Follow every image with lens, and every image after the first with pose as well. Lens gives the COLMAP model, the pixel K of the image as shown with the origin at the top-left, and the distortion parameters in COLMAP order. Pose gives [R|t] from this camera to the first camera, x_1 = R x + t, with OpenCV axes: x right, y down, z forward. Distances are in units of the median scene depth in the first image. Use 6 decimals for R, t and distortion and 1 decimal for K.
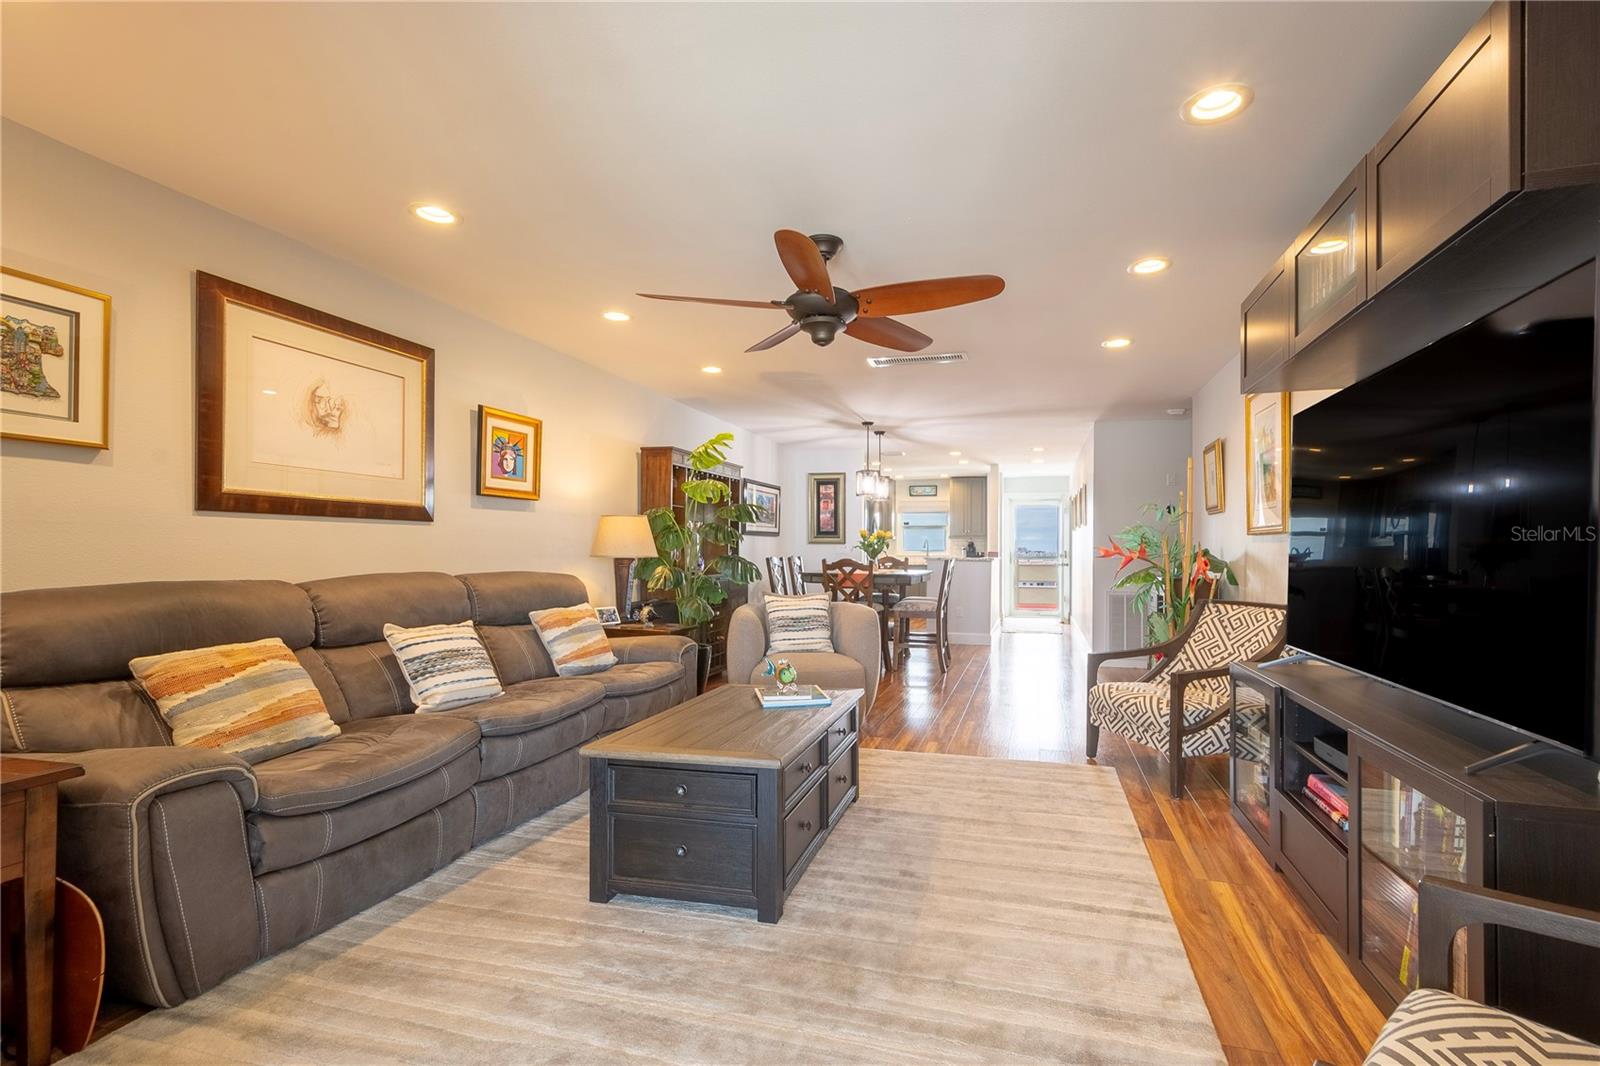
lens RADIAL K [[727.9, 0, 846.4], [0, 727.9, 553.4], [0, 0, 1]] dist [0.013517, -0.005359]
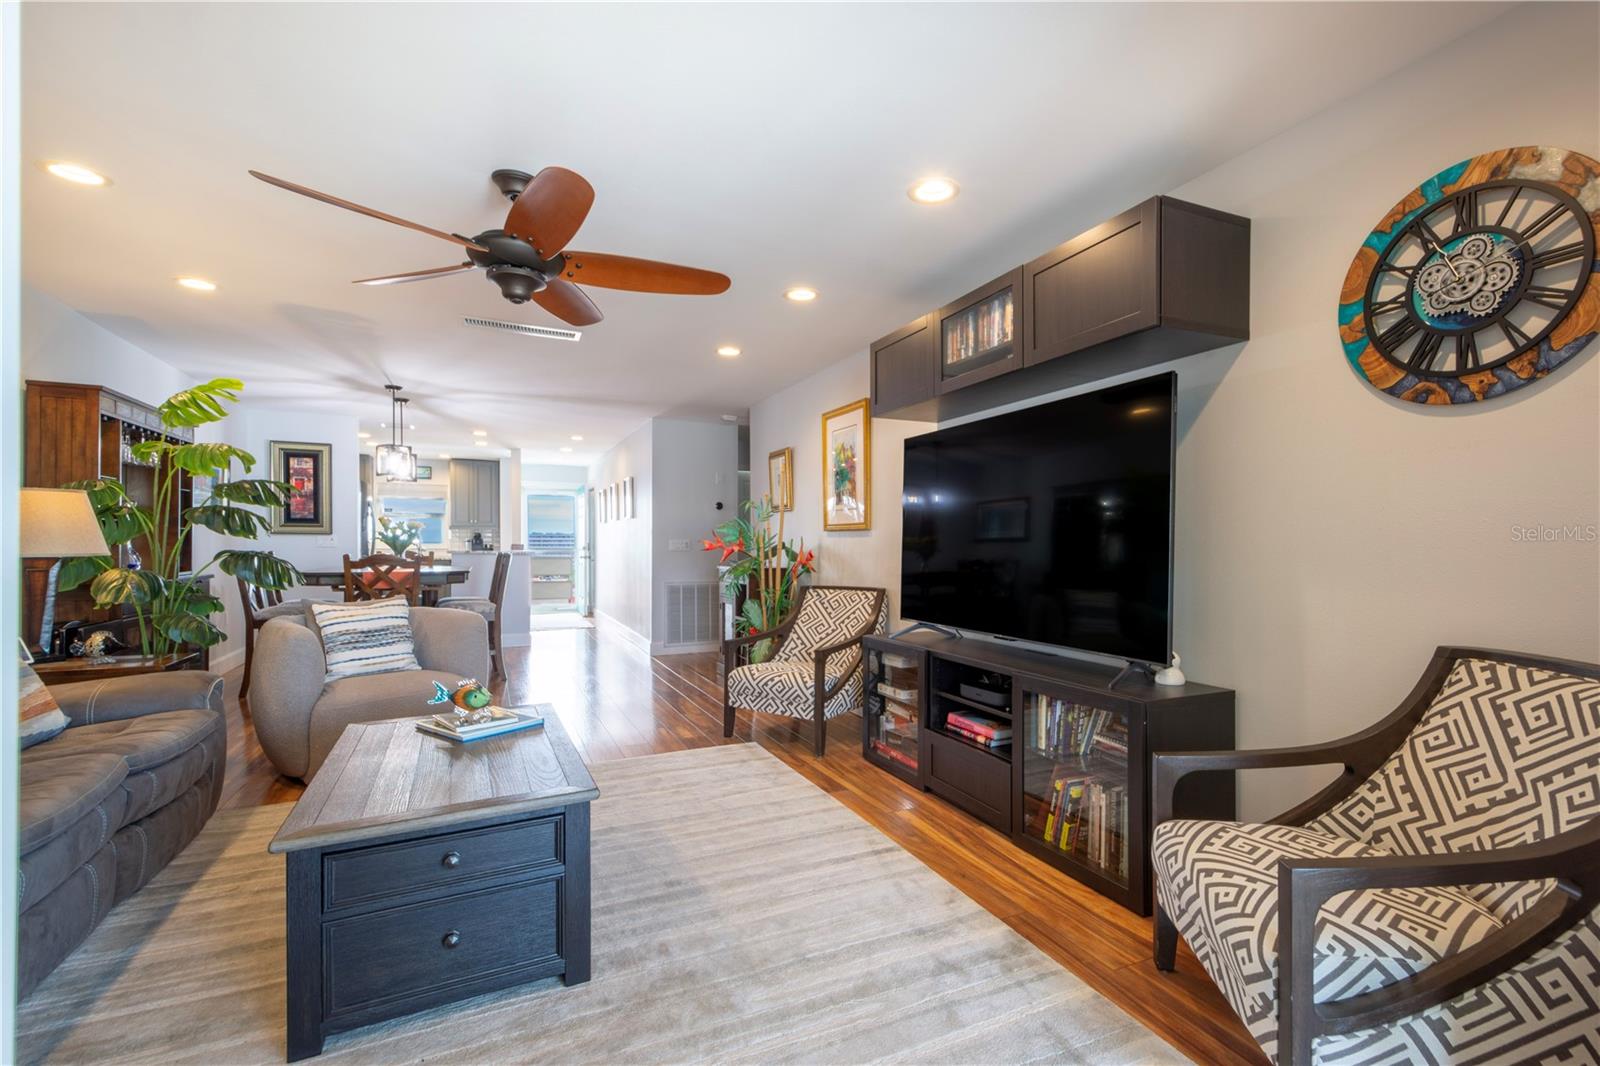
lens RADIAL K [[727.9, 0, 846.4], [0, 727.9, 553.4], [0, 0, 1]] dist [0.013517, -0.005359]
pose [[0.747540, -0.010809, 0.664129, -0.280607], [0.002582, 0.999907, 0.013368, -0.004942], [-0.664211, -0.008278, 0.747499, 0.100780]]
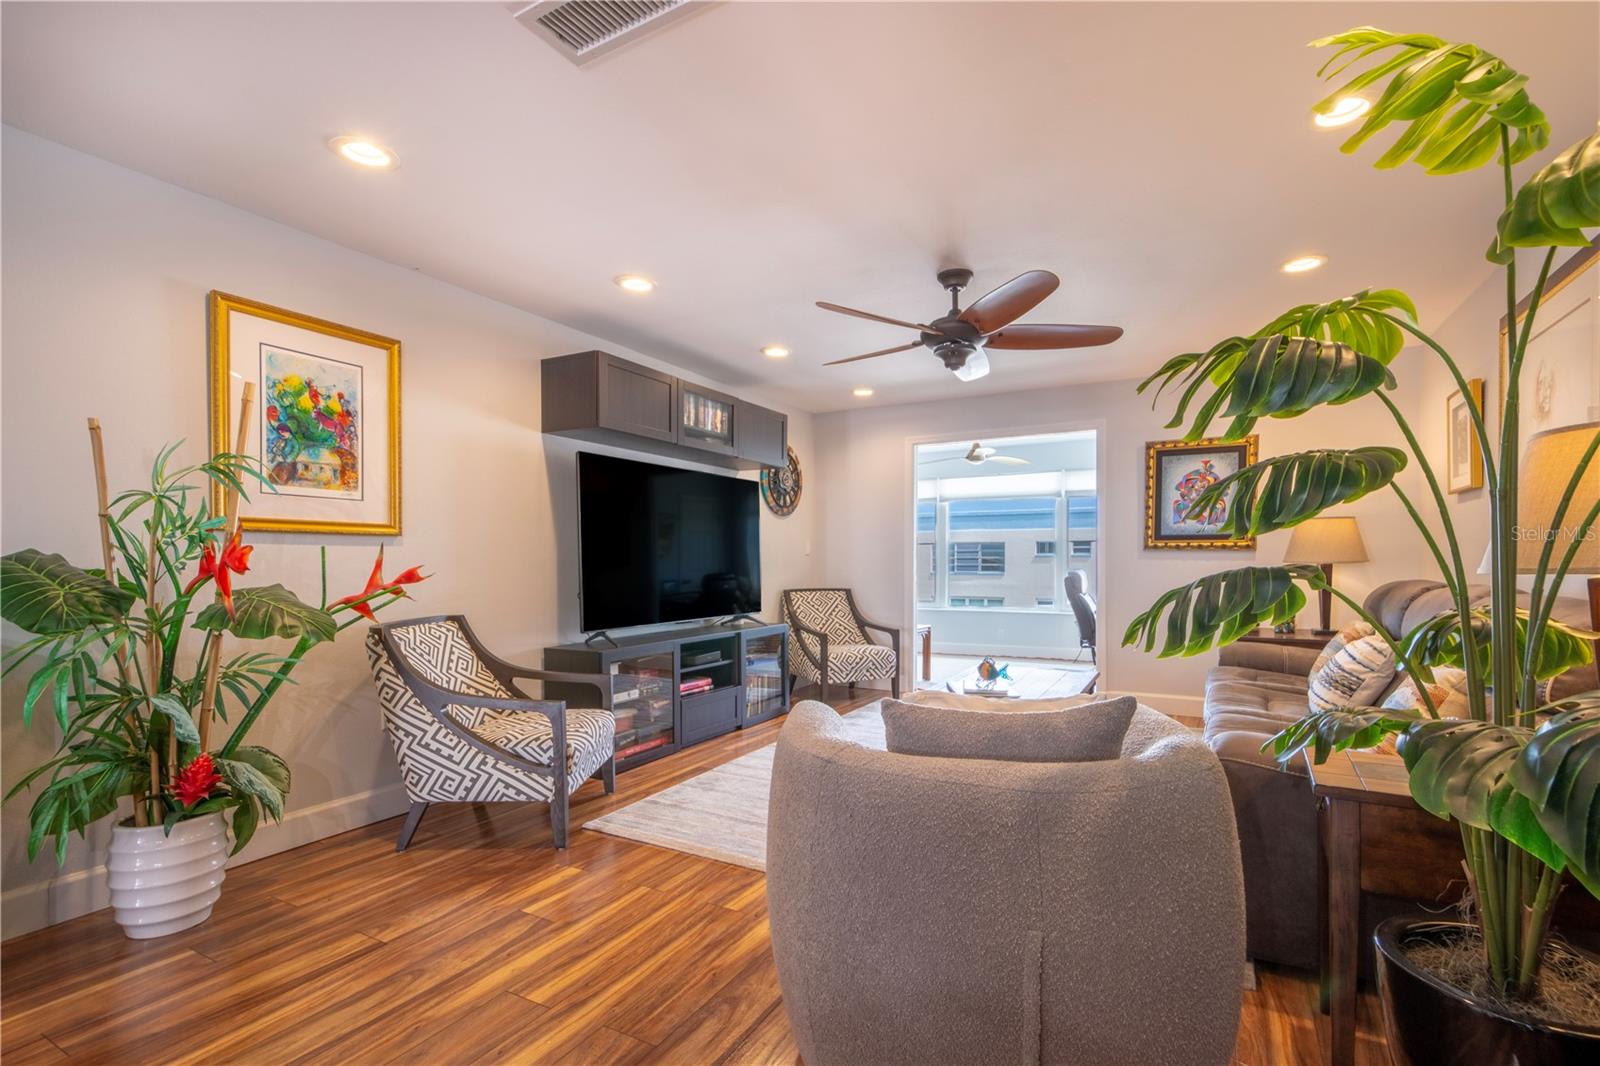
lens RADIAL K [[714.9, 0, 804.2], [0, 714.9, 552.2], [0, 0, 1]] dist [-0.016791, -0.000413]
pose [[-0.966985, -0.003644, 0.254806, -0.075575], [-0.006041, 0.999945, -0.008627, -0.003120], [-0.254760, -0.009881, -0.966954, 1.881345]]
